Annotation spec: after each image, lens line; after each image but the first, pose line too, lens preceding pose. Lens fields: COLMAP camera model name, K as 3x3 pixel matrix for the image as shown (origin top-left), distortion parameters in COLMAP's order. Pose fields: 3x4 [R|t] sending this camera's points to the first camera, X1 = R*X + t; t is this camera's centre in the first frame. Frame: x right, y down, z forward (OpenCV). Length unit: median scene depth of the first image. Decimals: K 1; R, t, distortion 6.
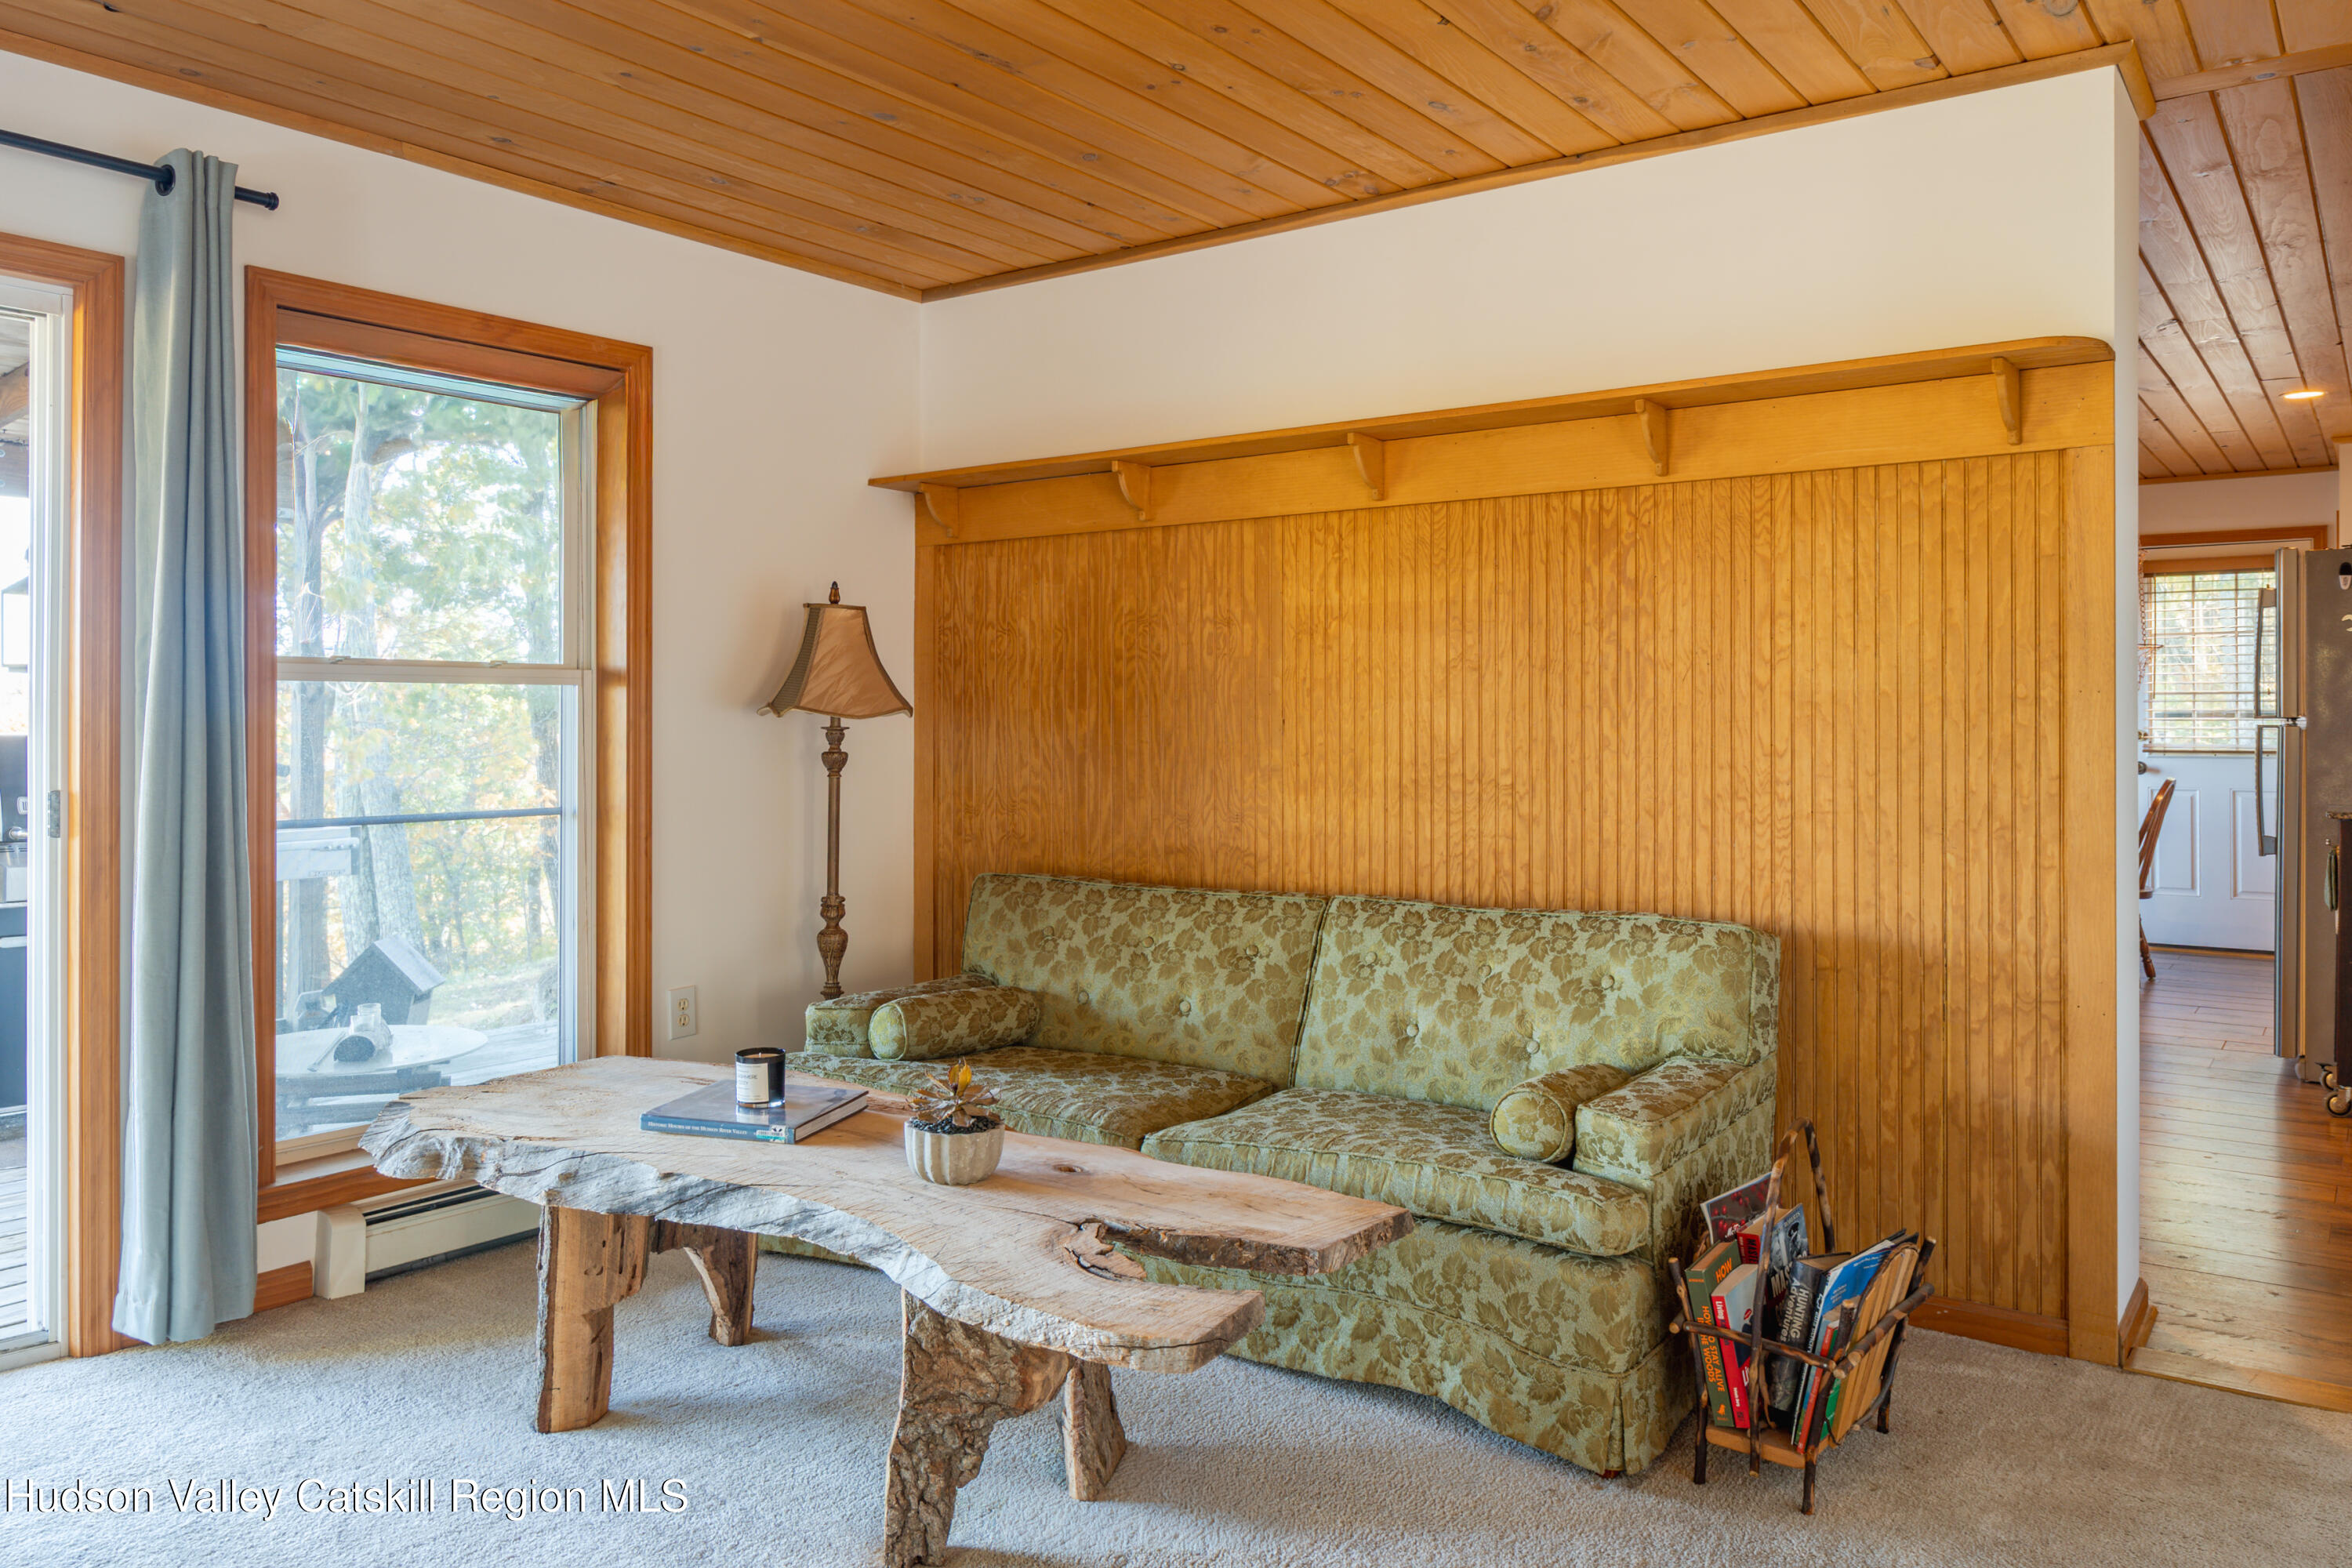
lens RADIAL K [[1650.9, 0, 1179.1], [0, 1650.9, 718.9], [0, 0, 1]] dist [-0.036260, 0.039193]
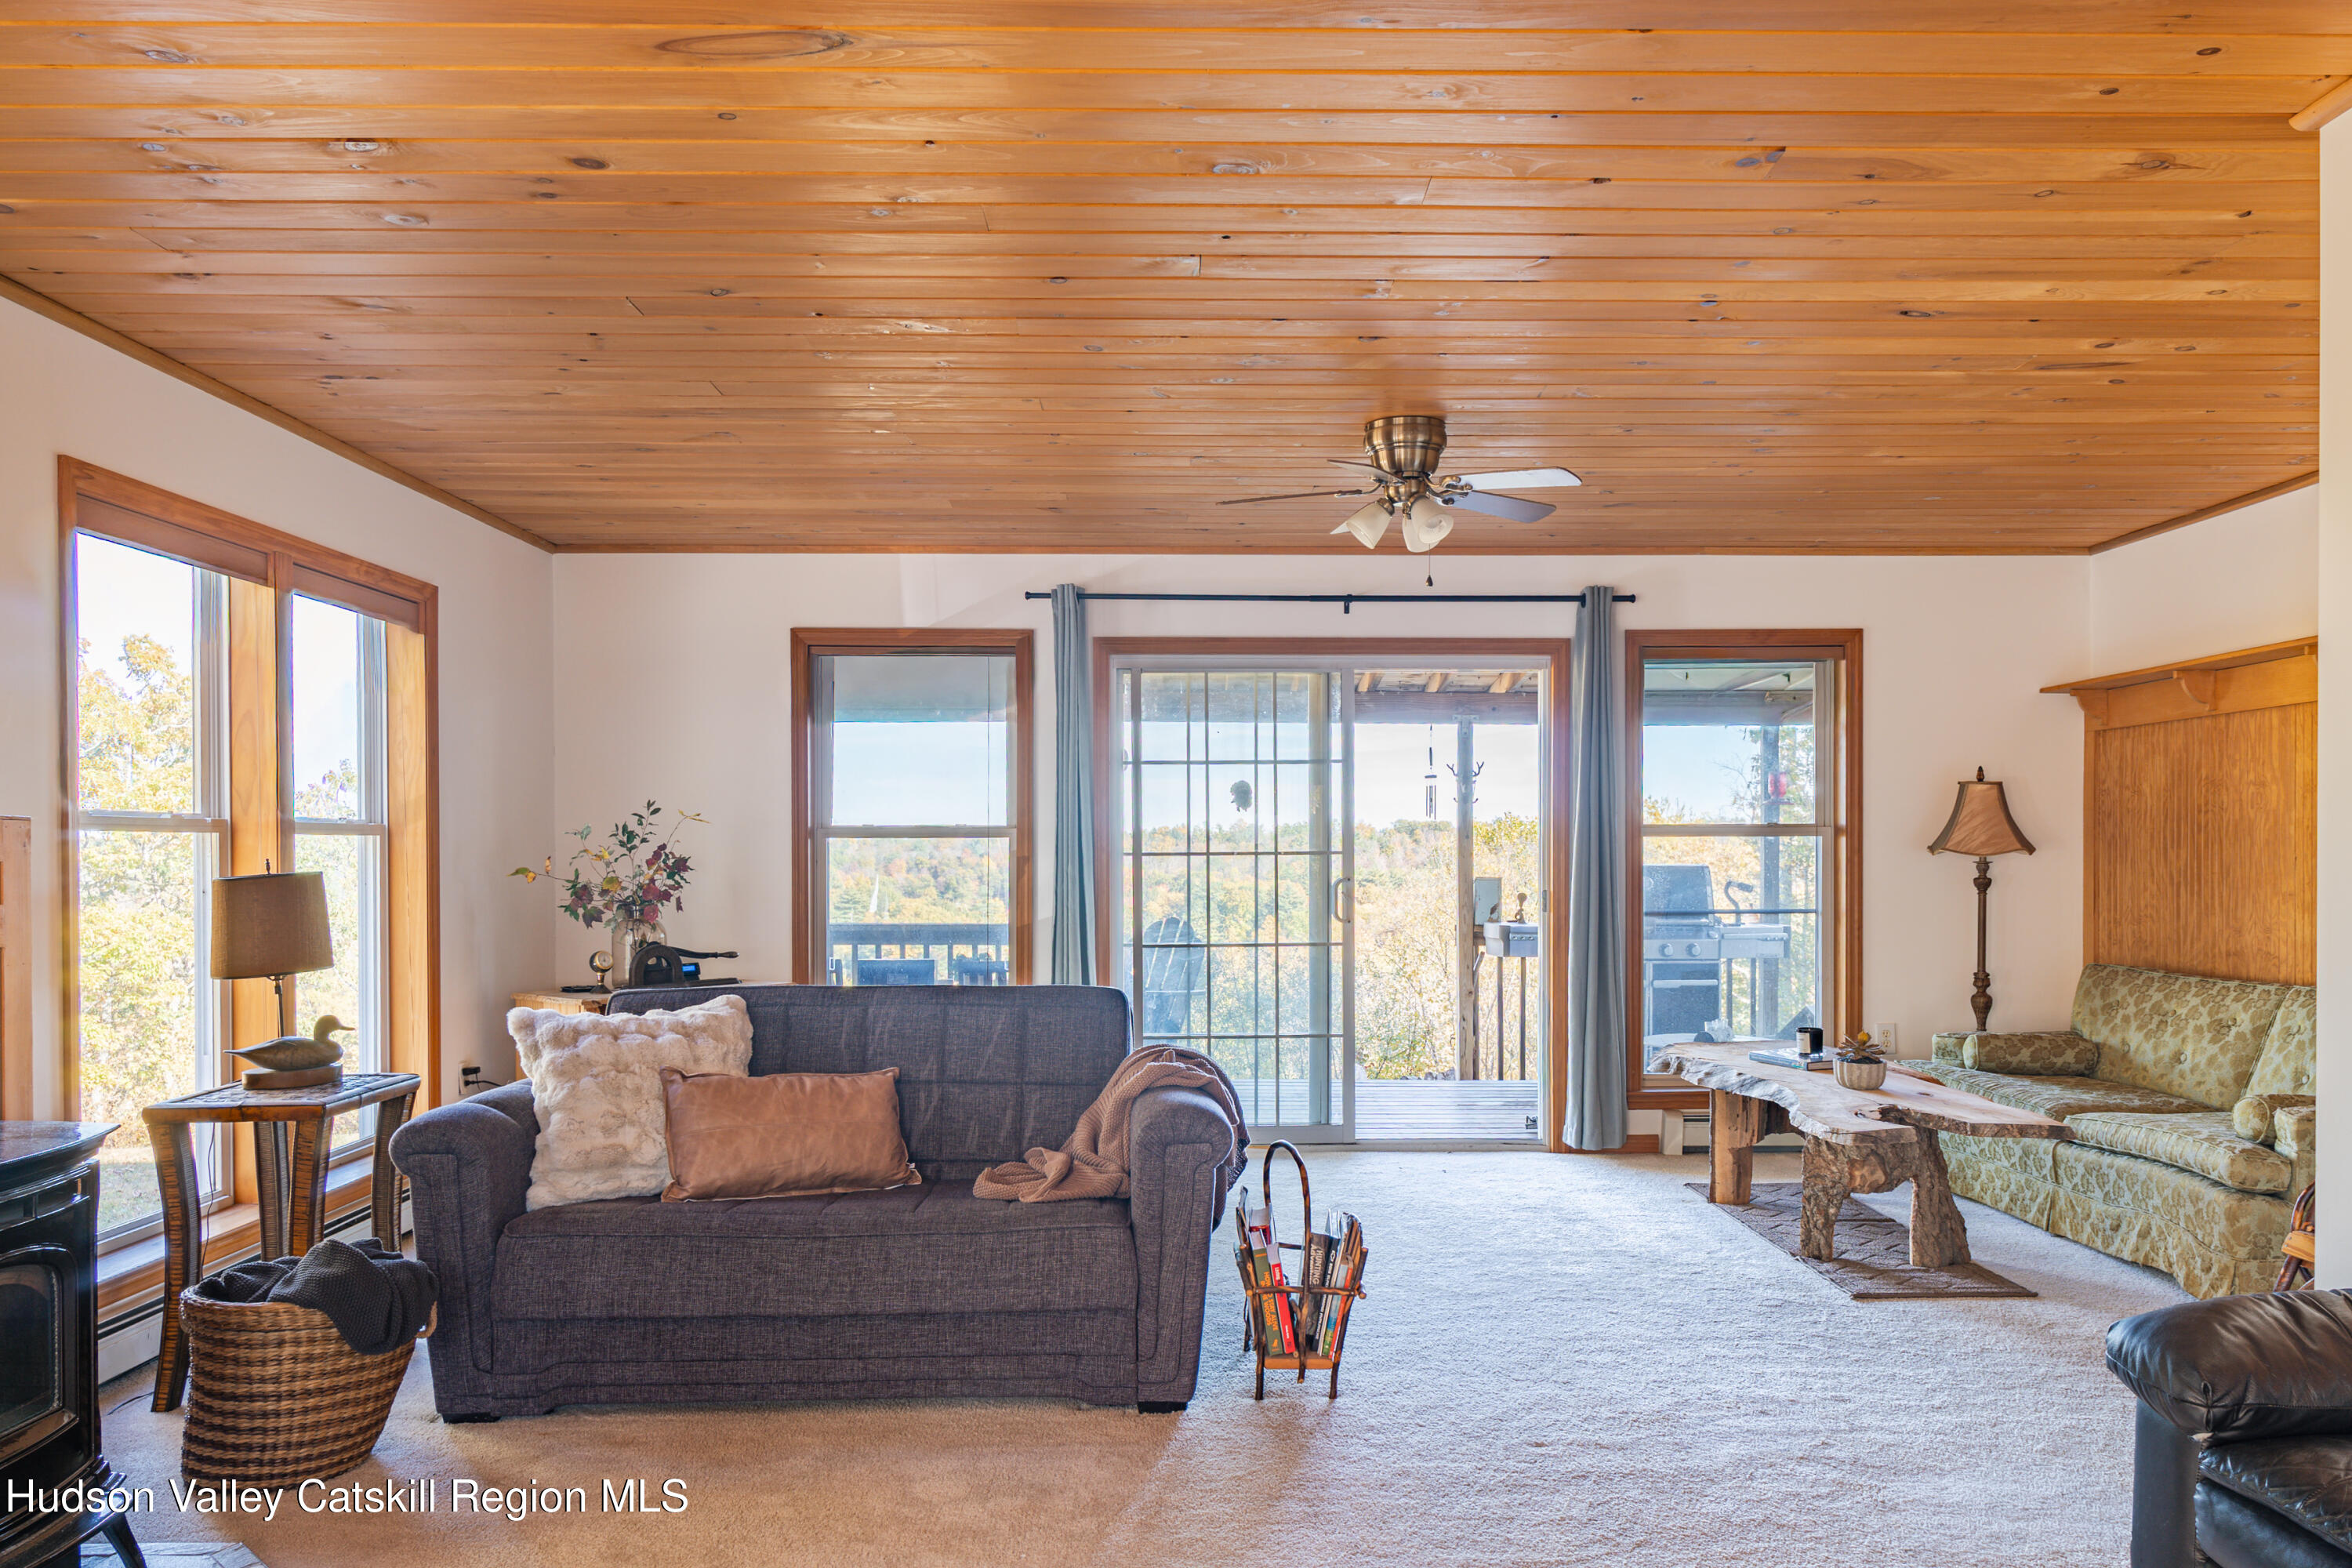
lens RADIAL K [[1649.8, 0, 1233.7], [0, 1649.8, 750.8], [0, 0, 1]] dist [-0.002392, 0.001627]
pose [[0.609513, -0.050047, -0.791195, 0.626989], [0.001722, 0.998087, -0.061807, -0.004558], [0.792774, 0.036309, 0.608433, -0.520537]]
